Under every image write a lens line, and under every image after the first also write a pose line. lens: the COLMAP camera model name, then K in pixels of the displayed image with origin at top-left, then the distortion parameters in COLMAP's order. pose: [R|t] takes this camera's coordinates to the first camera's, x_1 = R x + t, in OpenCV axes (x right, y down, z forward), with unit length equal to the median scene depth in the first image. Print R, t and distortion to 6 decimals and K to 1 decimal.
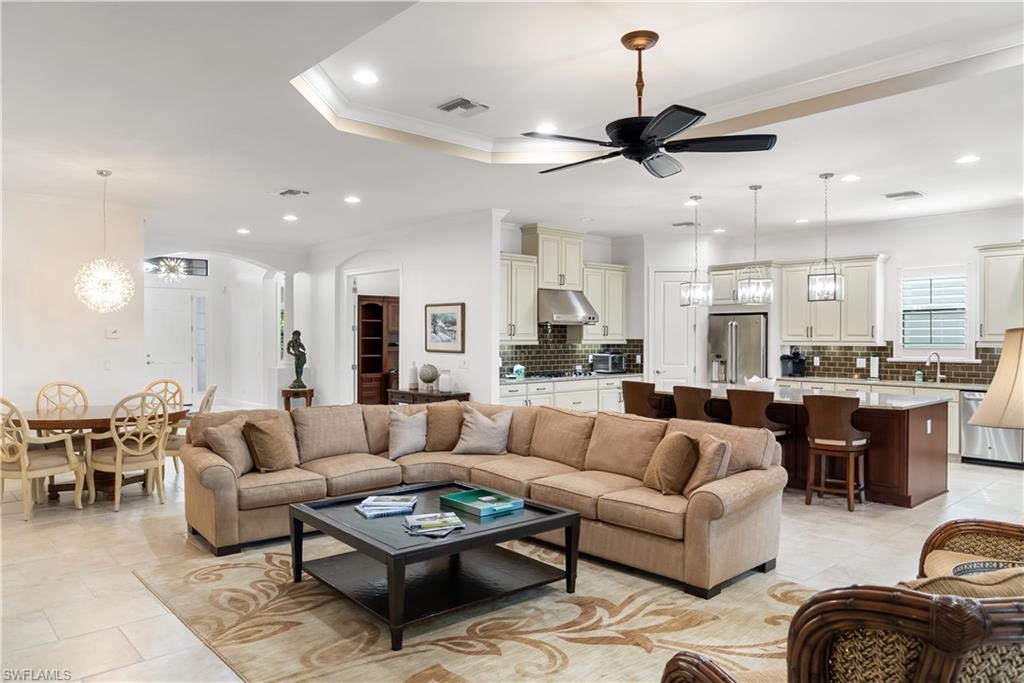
lens RADIAL K [[706.7, 0, 515.1], [0, 706.7, 344.0], [0, 0, 1]] dist [-0.018087, 0.014003]
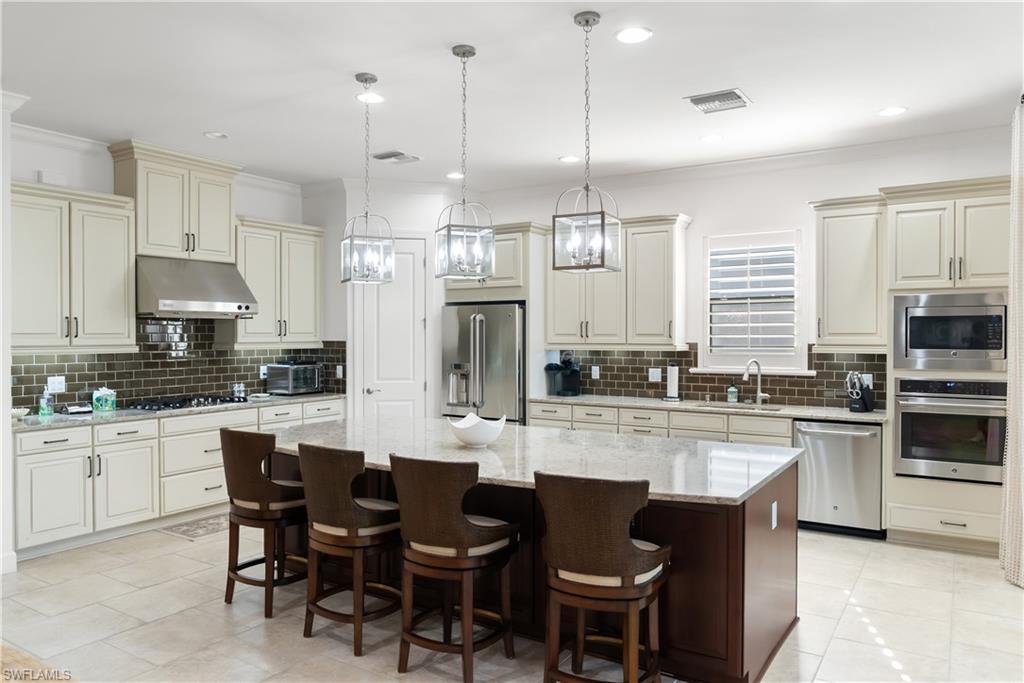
lens RADIAL K [[723.9, 0, 515.2], [0, 723.9, 339.5], [0, 0, 1]] dist [-0.011189, 0.001727]
pose [[0.965418, -0.004110, 0.260675, 0.174549], [0.004617, 0.999988, -0.001333, -0.007364], [-0.260667, 0.002491, 0.965426, 0.350831]]
